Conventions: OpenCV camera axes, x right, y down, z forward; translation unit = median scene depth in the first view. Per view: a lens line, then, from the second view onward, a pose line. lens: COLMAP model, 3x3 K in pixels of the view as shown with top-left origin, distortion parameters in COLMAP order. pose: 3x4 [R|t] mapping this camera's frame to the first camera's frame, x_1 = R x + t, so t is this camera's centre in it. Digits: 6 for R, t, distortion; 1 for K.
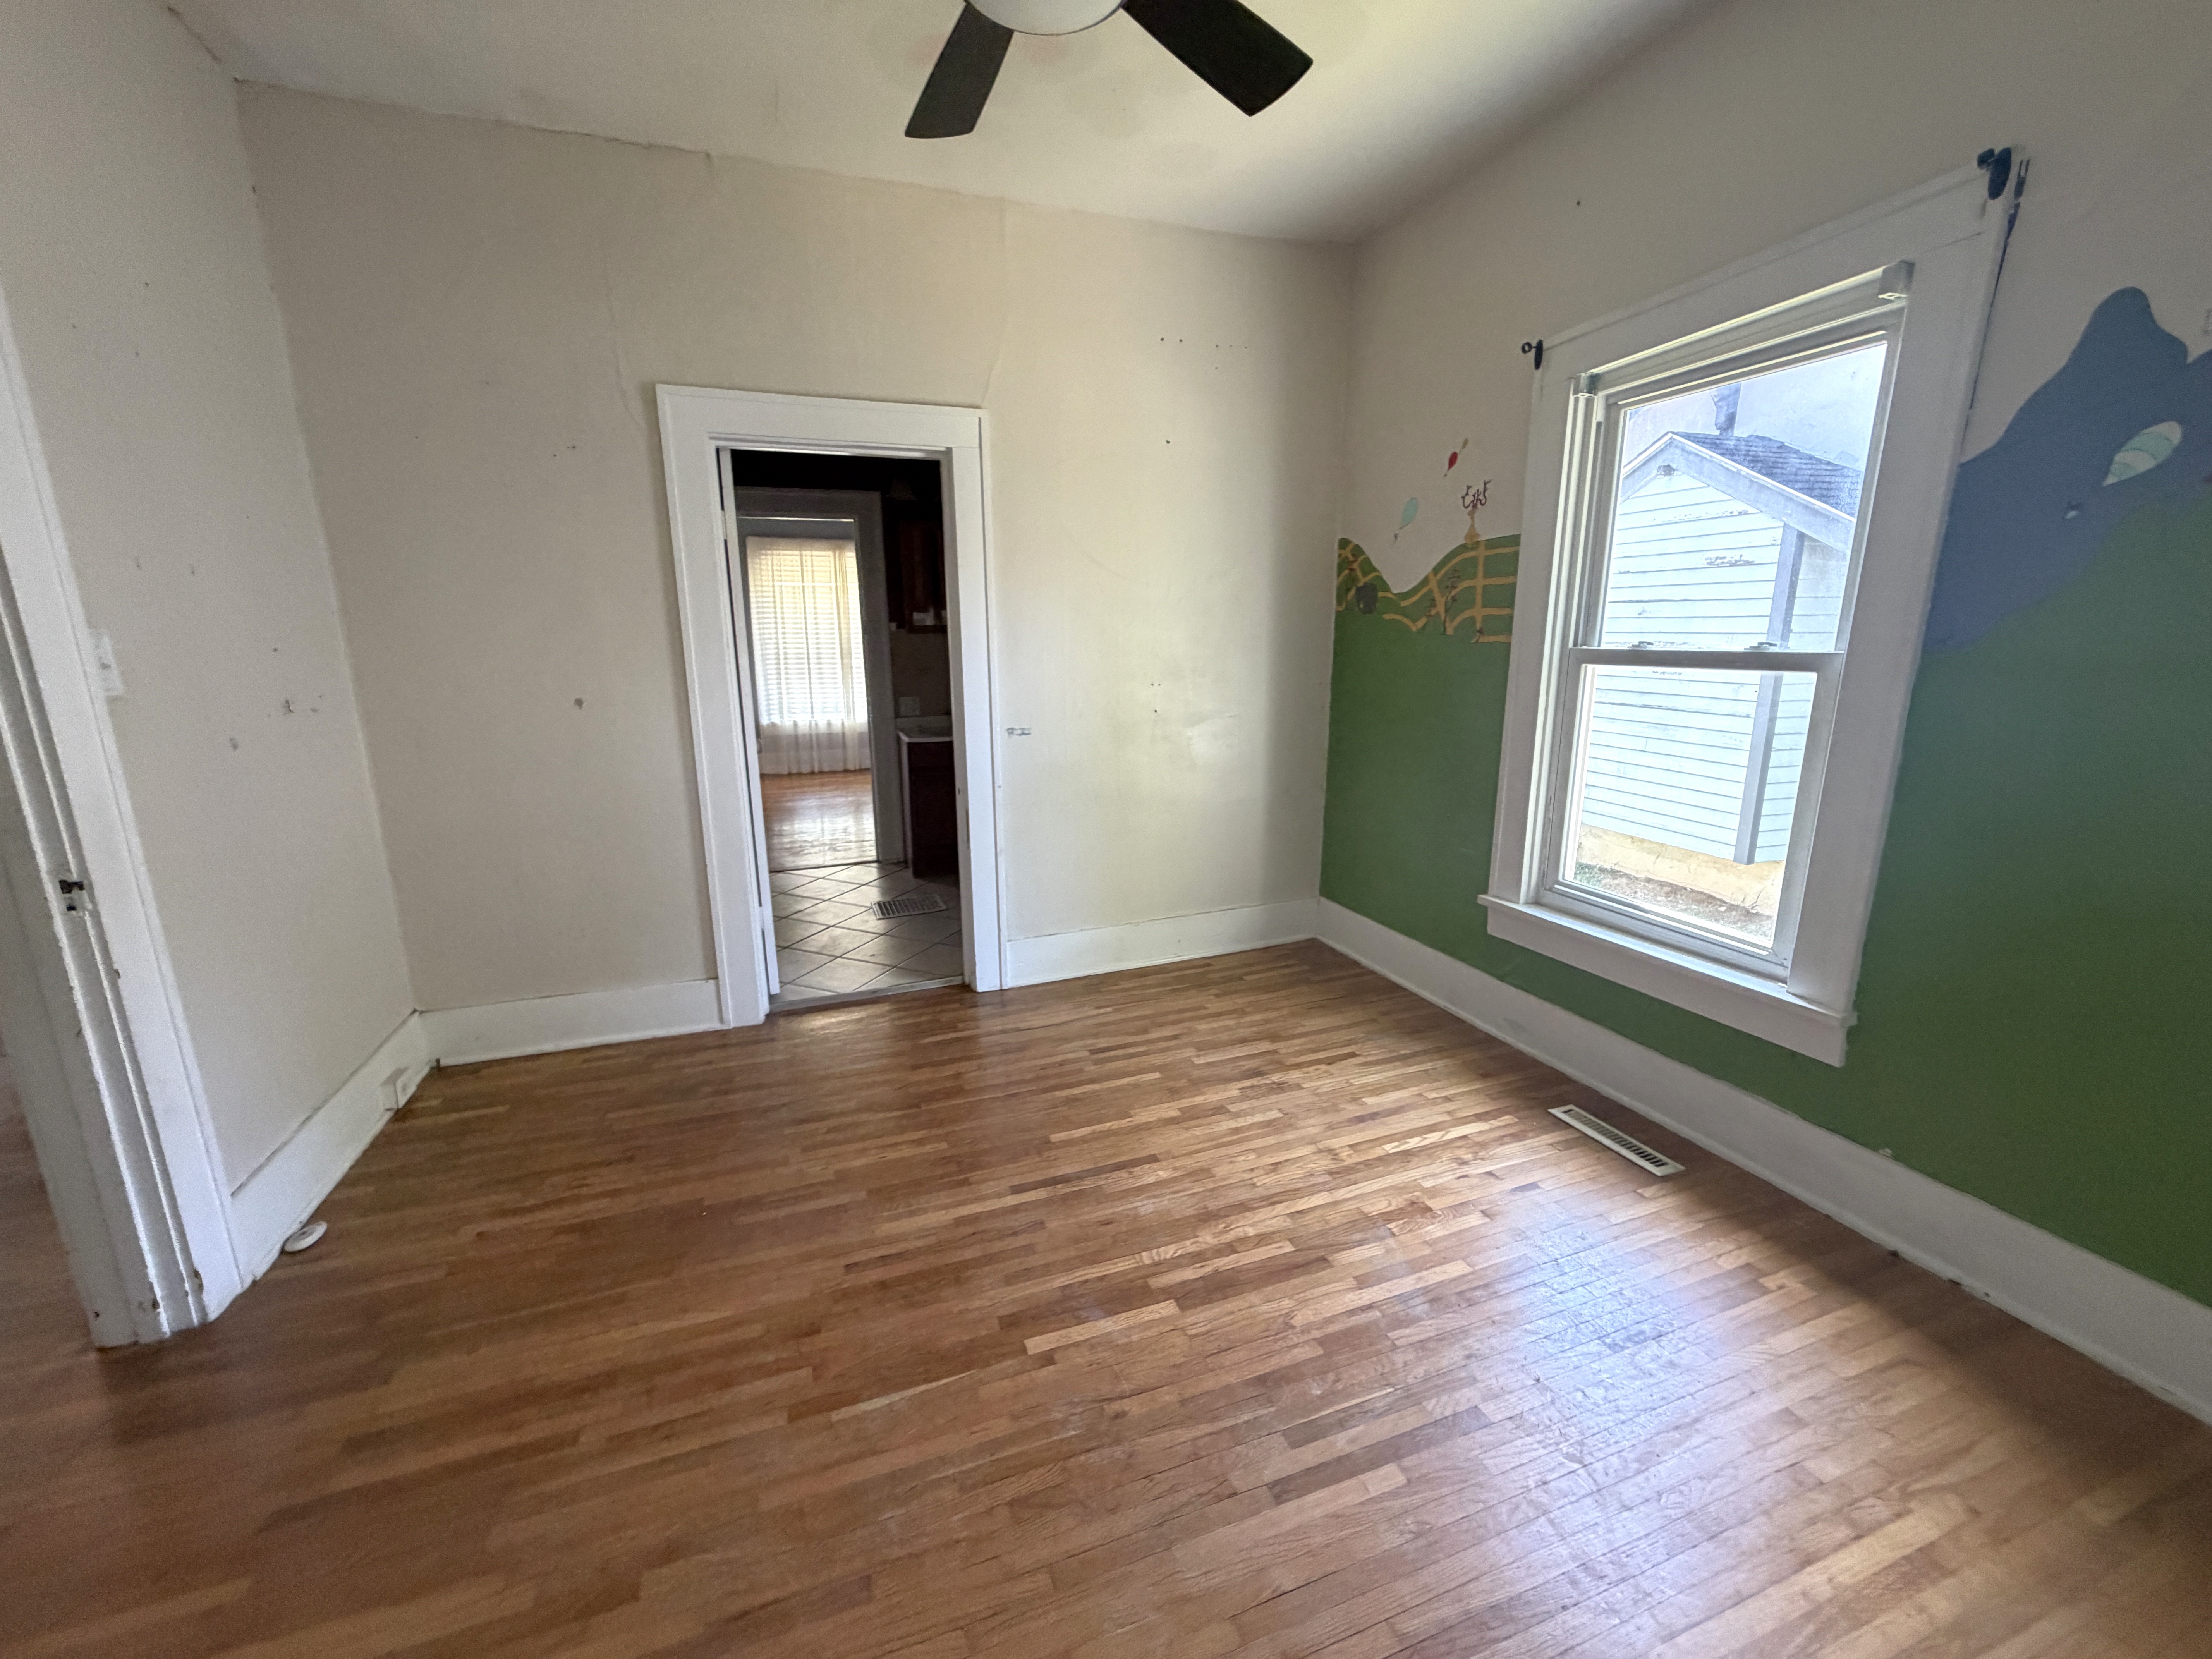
lens RADIAL K [[894.8, 0, 1106.0], [0, 894.8, 829.5], [0, 0, 1]] dist [0.017584, 0.000097]
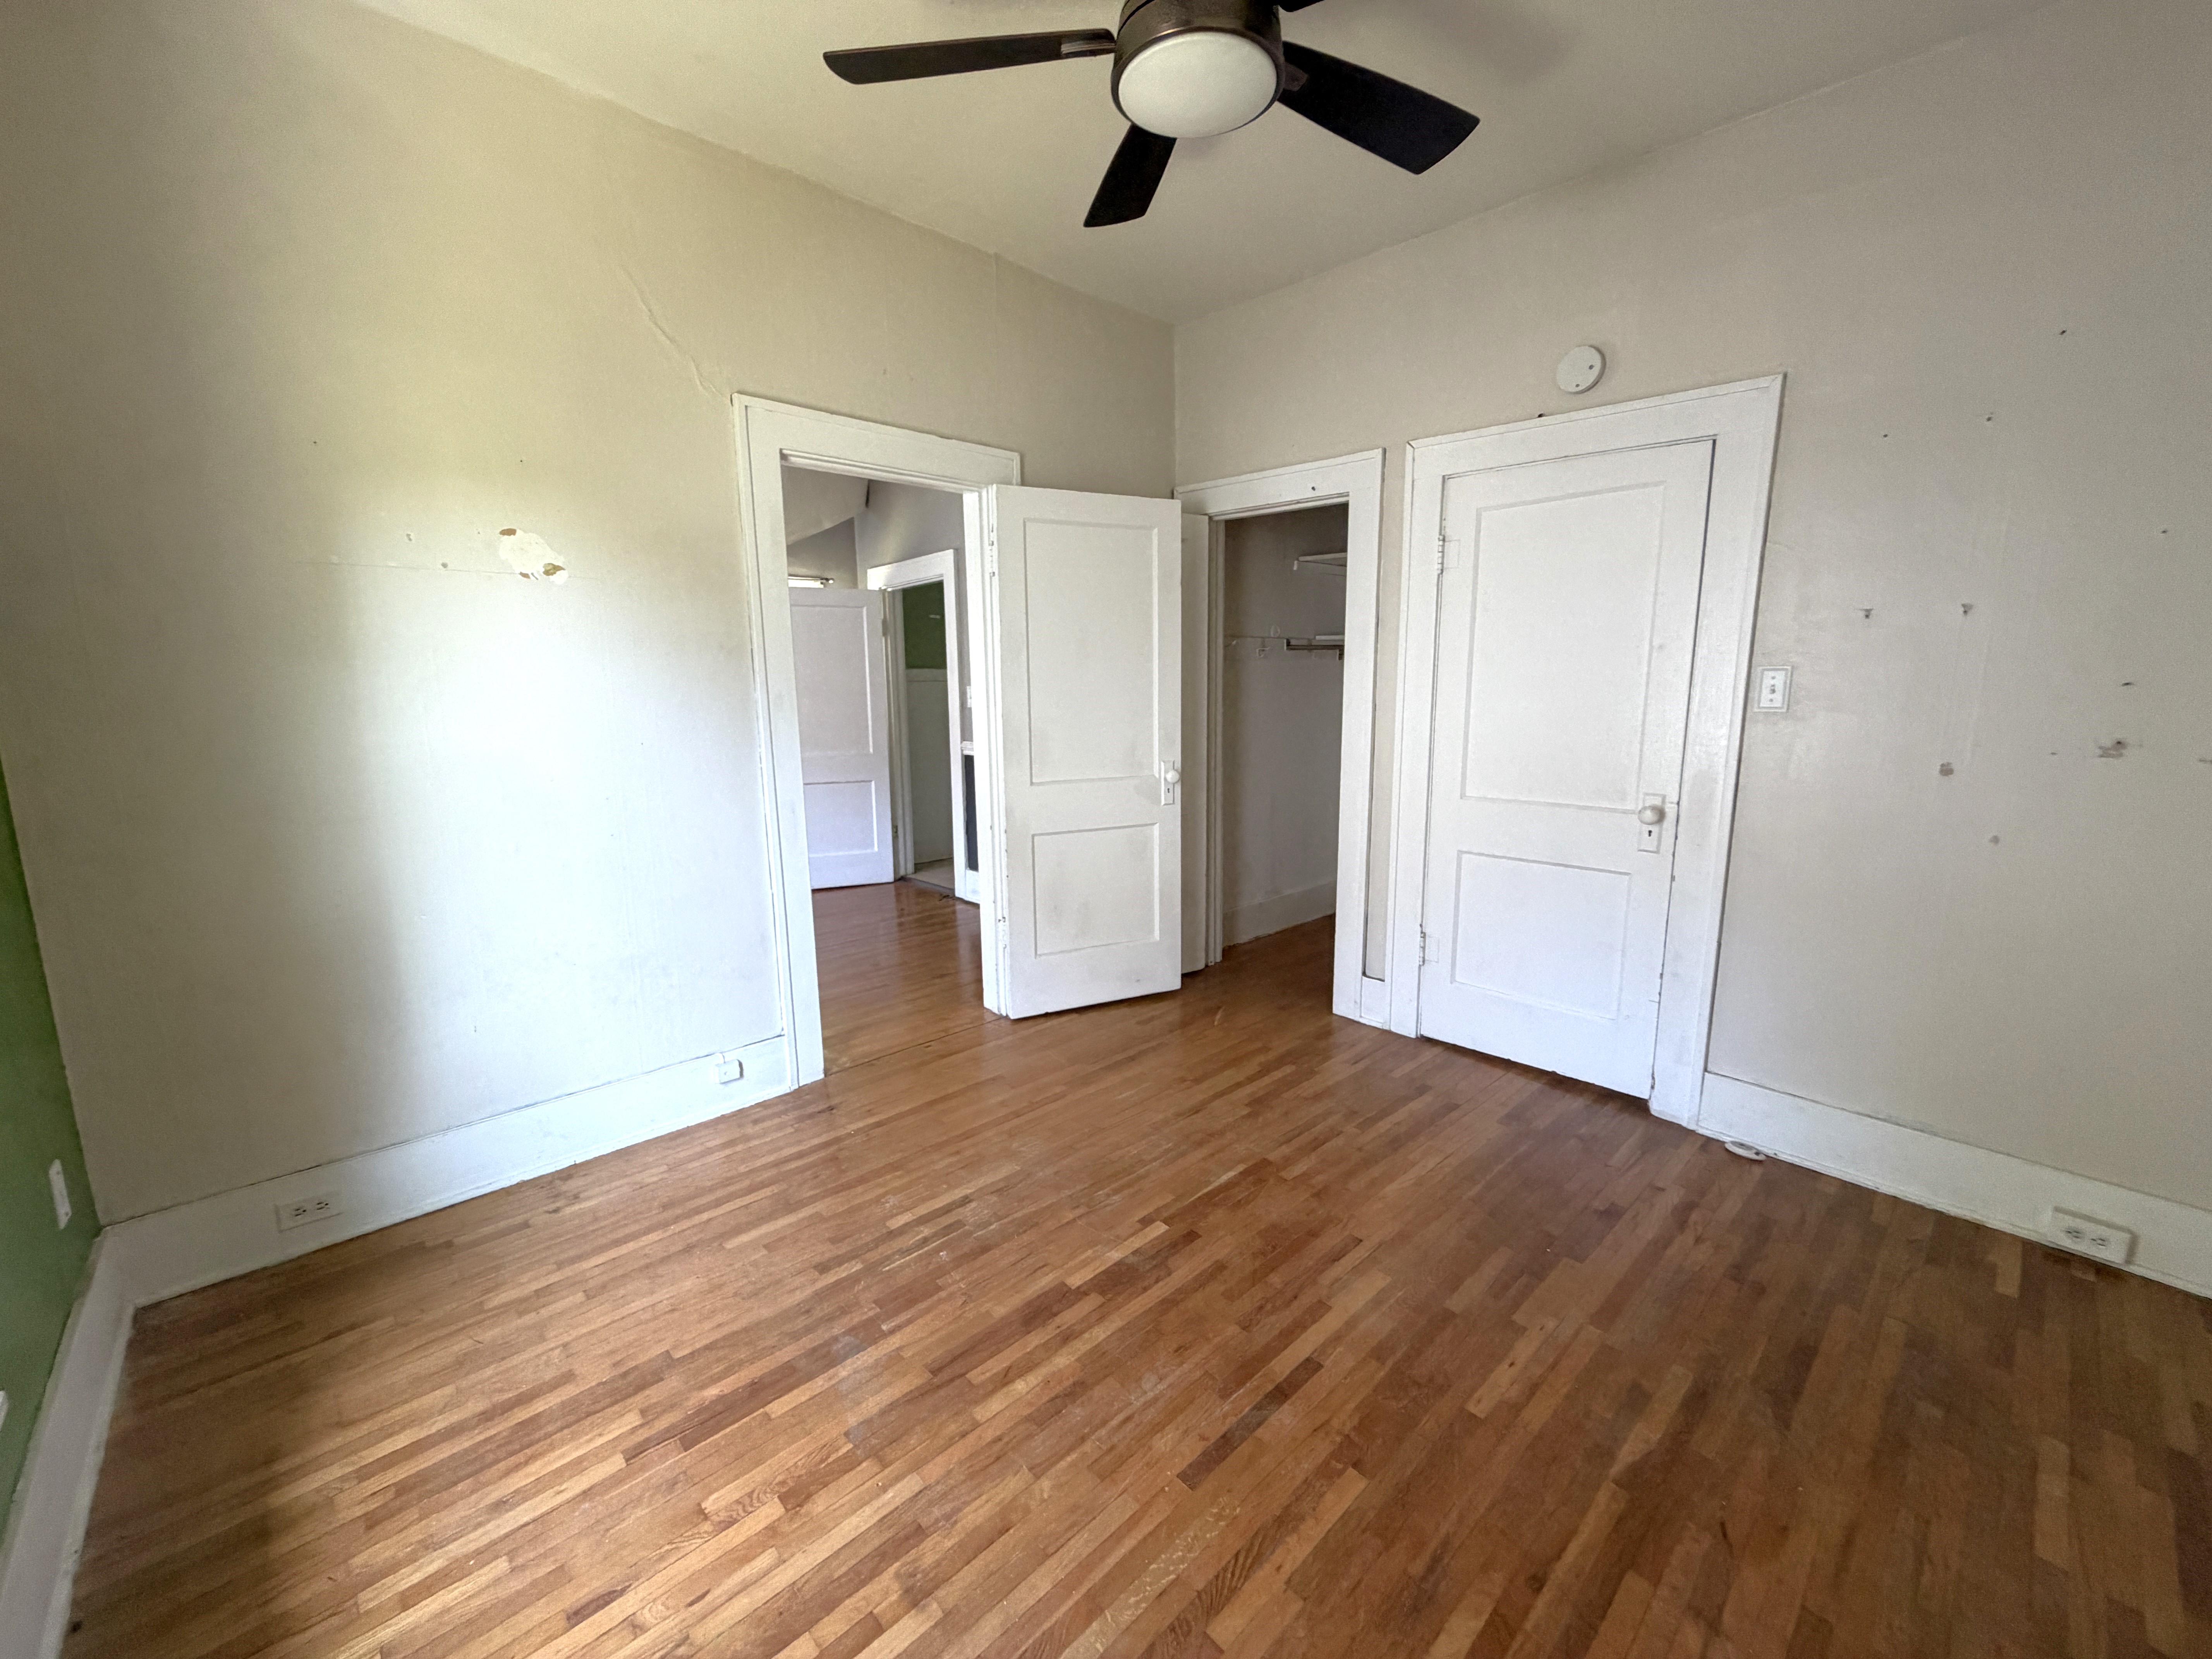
lens RADIAL K [[889.5, 0, 1109.5], [0, 889.5, 829.1], [0, 0, 1]] dist [-0.000478, 0.000438]
pose [[-0.918171, 0.078717, -0.388287, 0.332068], [-0.072611, 0.930028, 0.360244, -0.310969], [0.389475, 0.358960, -0.848208, 1.406987]]
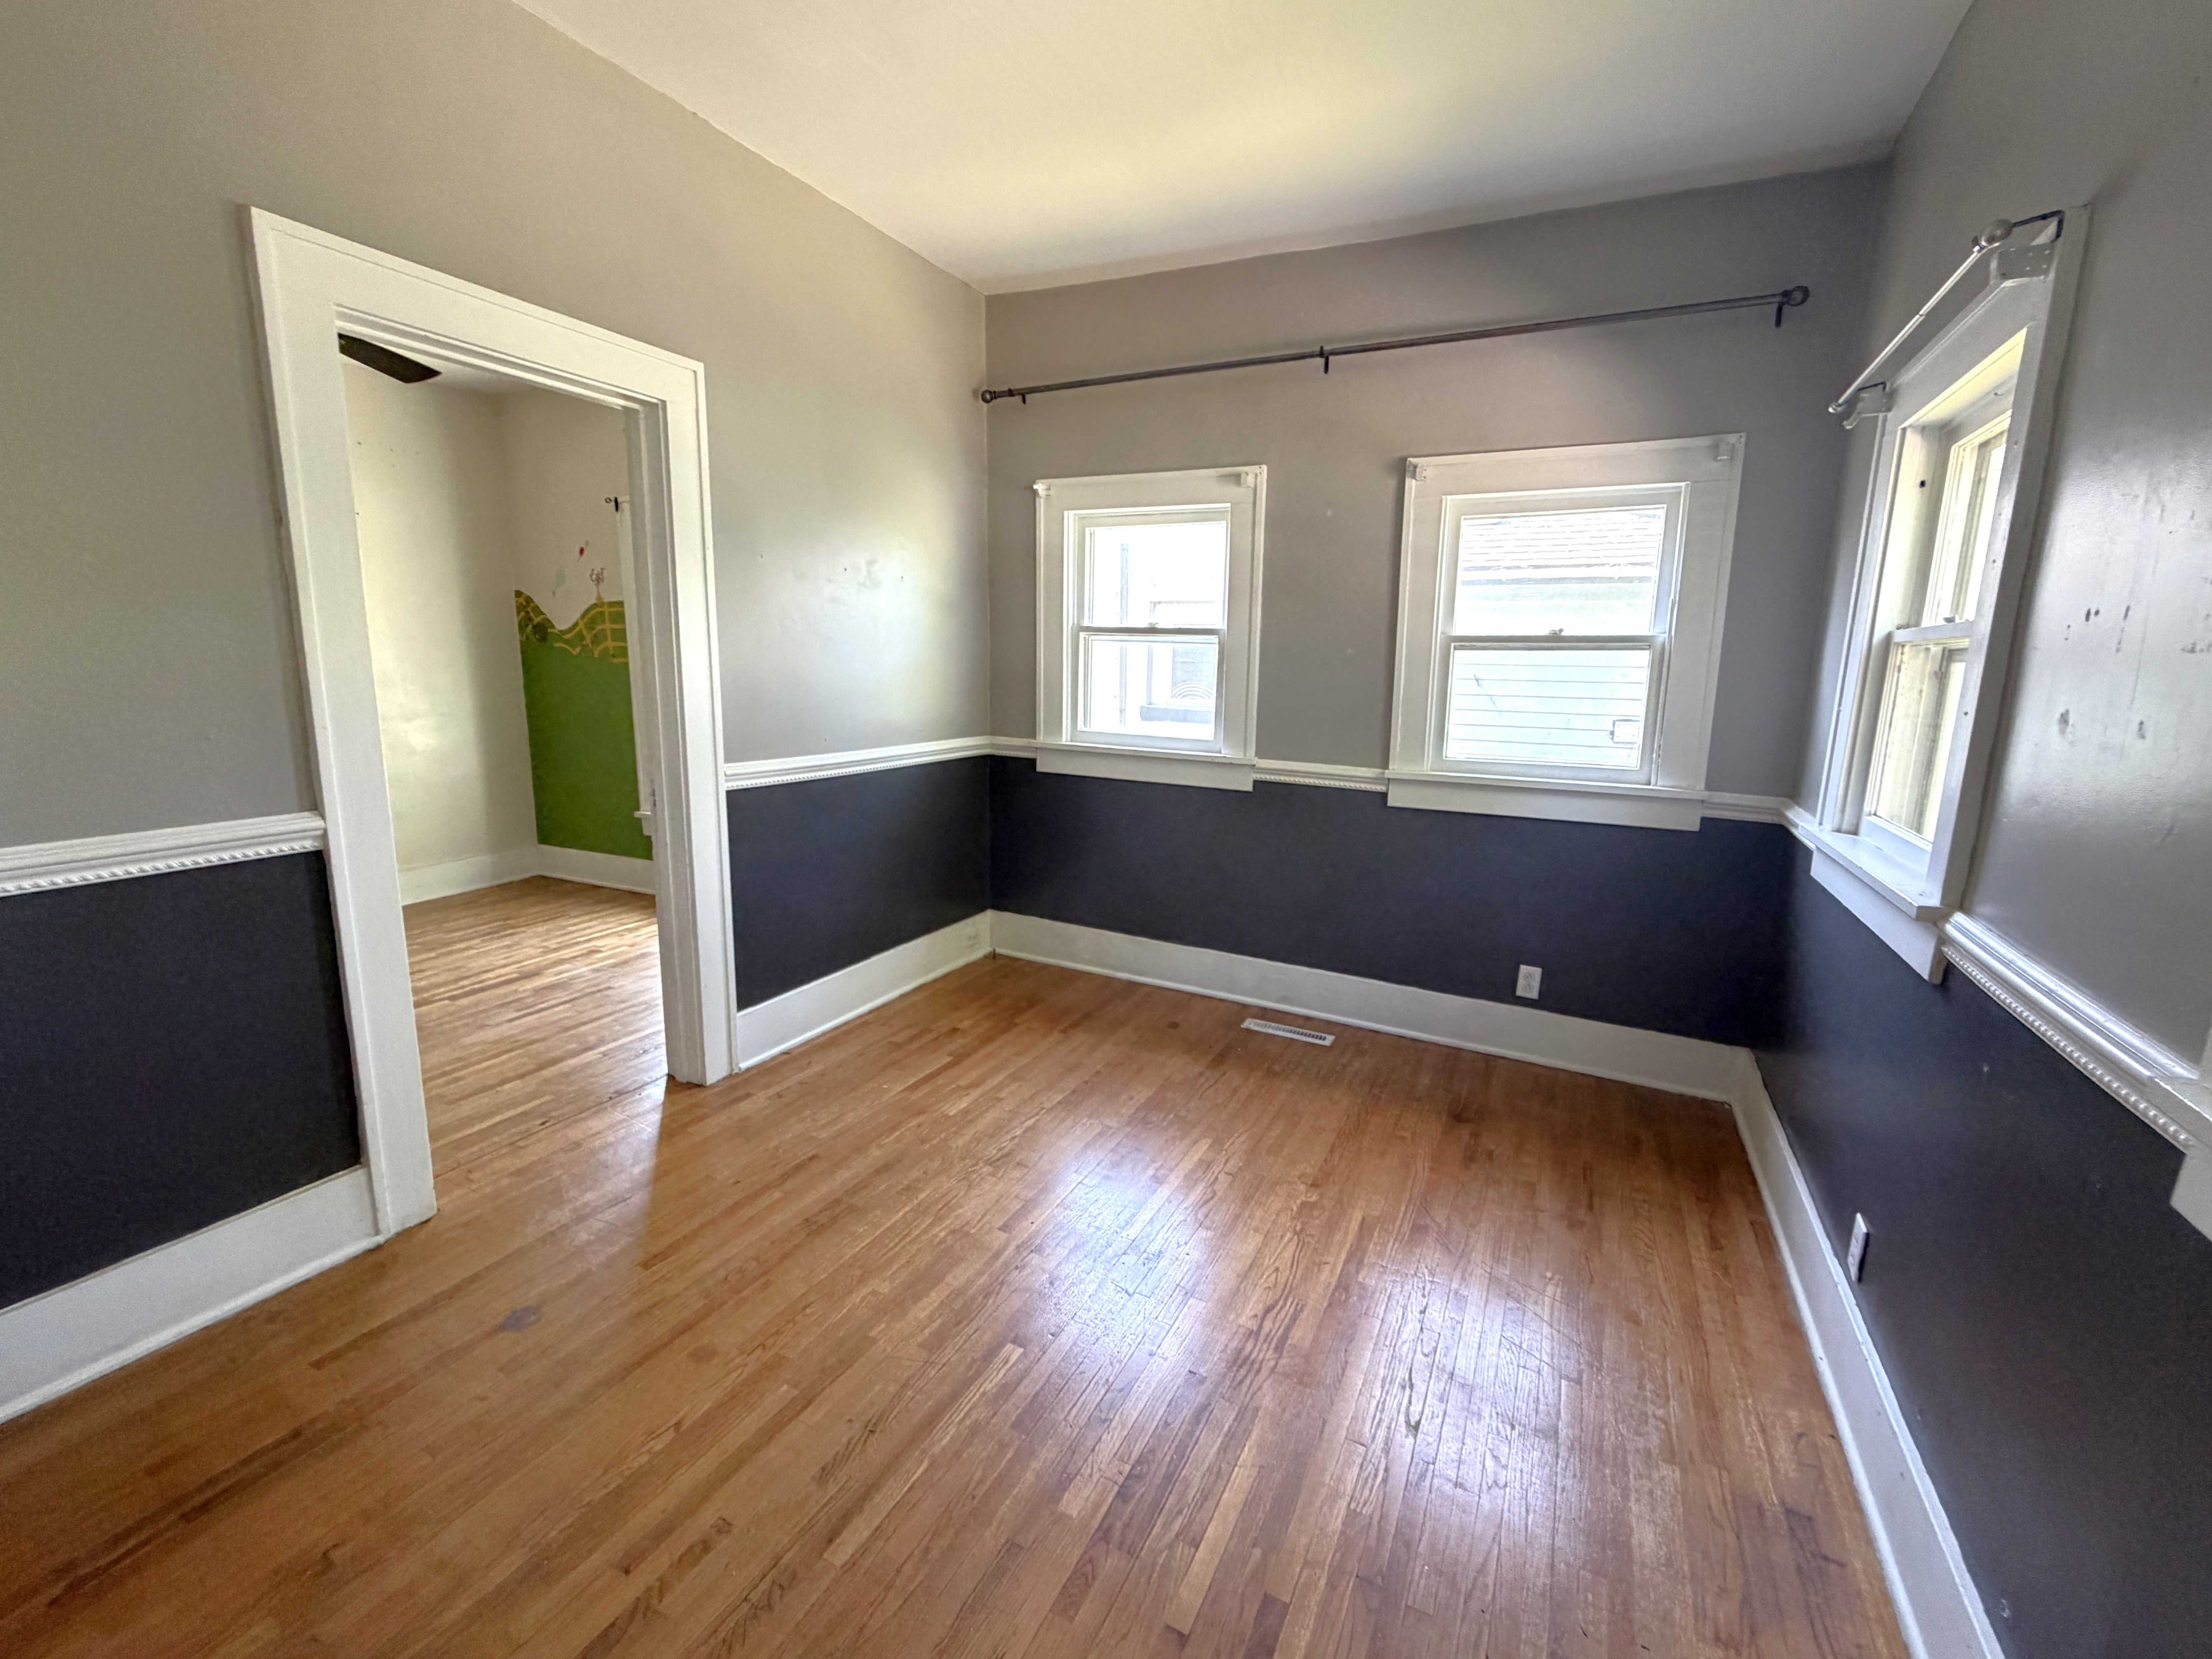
lens RADIAL K [[938.4, 0, 1106.0], [0, 938.4, 829.5], [0, 0, 1]] dist [-0.001286, -0.000004]
pose [[0.729825, -0.106915, 0.675222, -0.169263], [0.133091, 0.991018, 0.013065, 0.264803], [-0.670554, 0.080331, 0.737499, -1.161516]]
